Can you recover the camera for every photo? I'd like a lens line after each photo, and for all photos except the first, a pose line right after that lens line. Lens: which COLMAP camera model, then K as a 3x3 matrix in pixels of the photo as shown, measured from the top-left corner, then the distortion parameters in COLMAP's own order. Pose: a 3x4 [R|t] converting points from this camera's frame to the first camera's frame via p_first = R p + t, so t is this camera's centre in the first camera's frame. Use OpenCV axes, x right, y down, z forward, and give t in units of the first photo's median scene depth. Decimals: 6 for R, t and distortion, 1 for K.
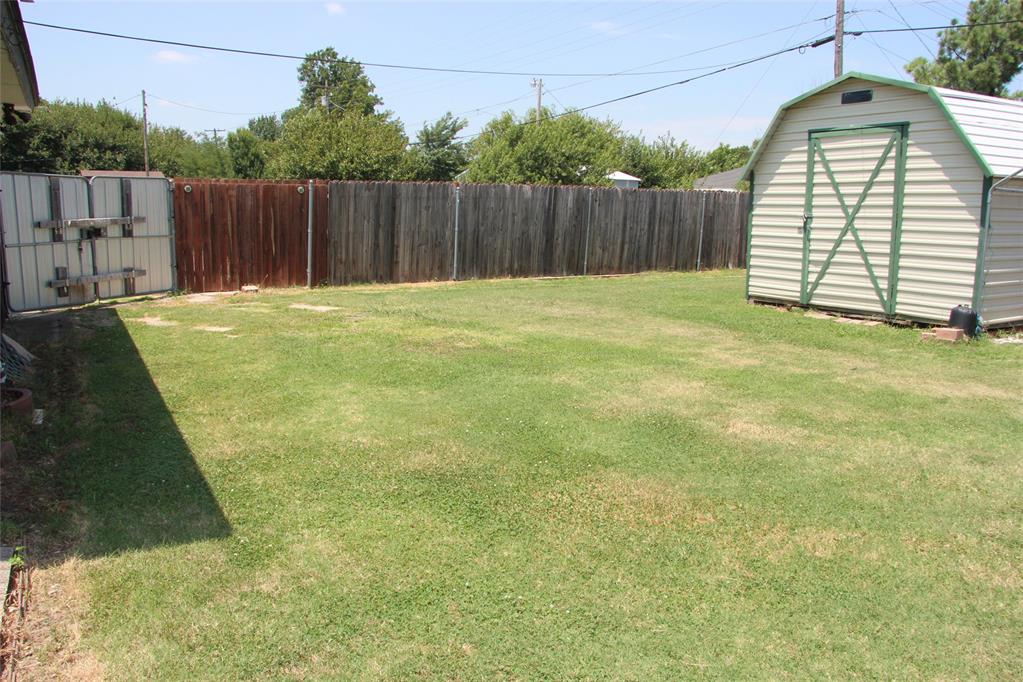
lens RADIAL K [[796.6, 0, 505.1], [0, 796.6, 347.7], [0, 0, 1]] dist [-0.175615, 0.138363]
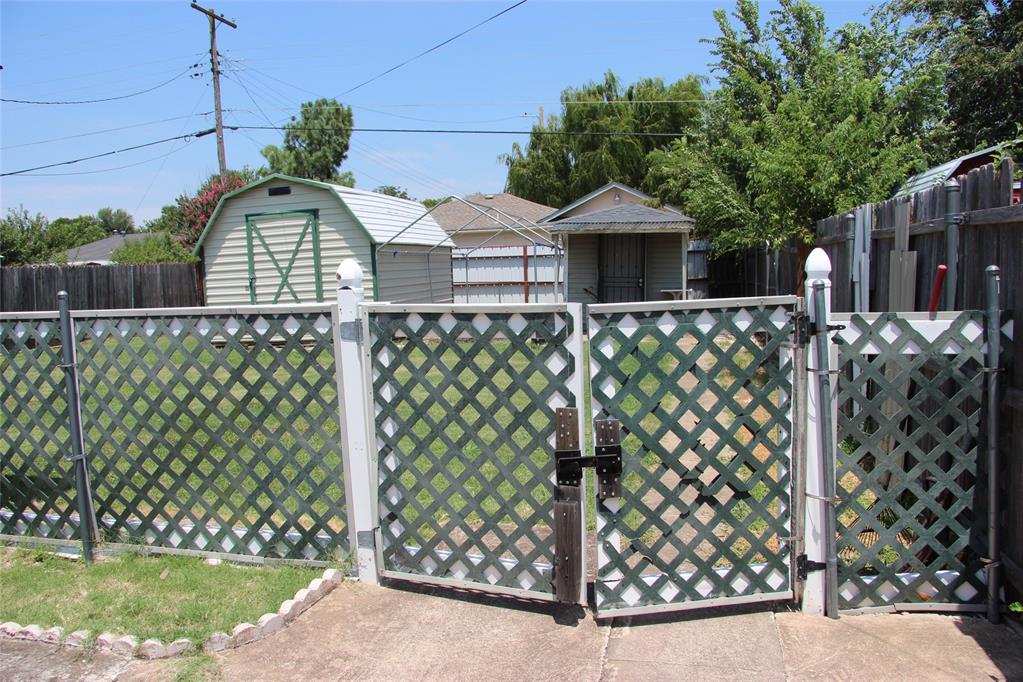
lens RADIAL K [[796.6, 0, 505.1], [0, 796.6, 347.7], [0, 0, 1]] dist [-0.175615, 0.138363]
pose [[0.694979, -0.111605, 0.710316, -0.307785], [0.169443, 0.985479, -0.010946, 0.043318], [-0.698780, 0.127965, 0.703798, -0.270618]]
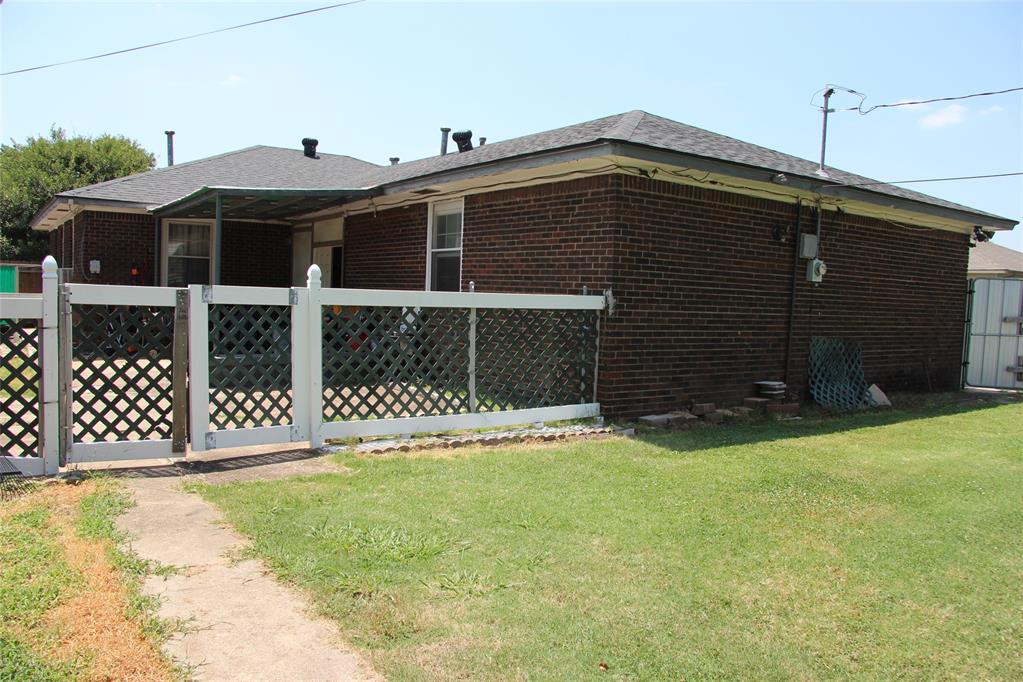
lens RADIAL K [[796.6, 0, 505.1], [0, 796.6, 347.7], [0, 0, 1]] dist [-0.175615, 0.138363]
pose [[0.056722, 0.056639, -0.996782, 0.530585], [-0.209251, 0.976889, 0.043601, -0.001521], [0.976215, 0.206105, 0.067262, 0.127891]]
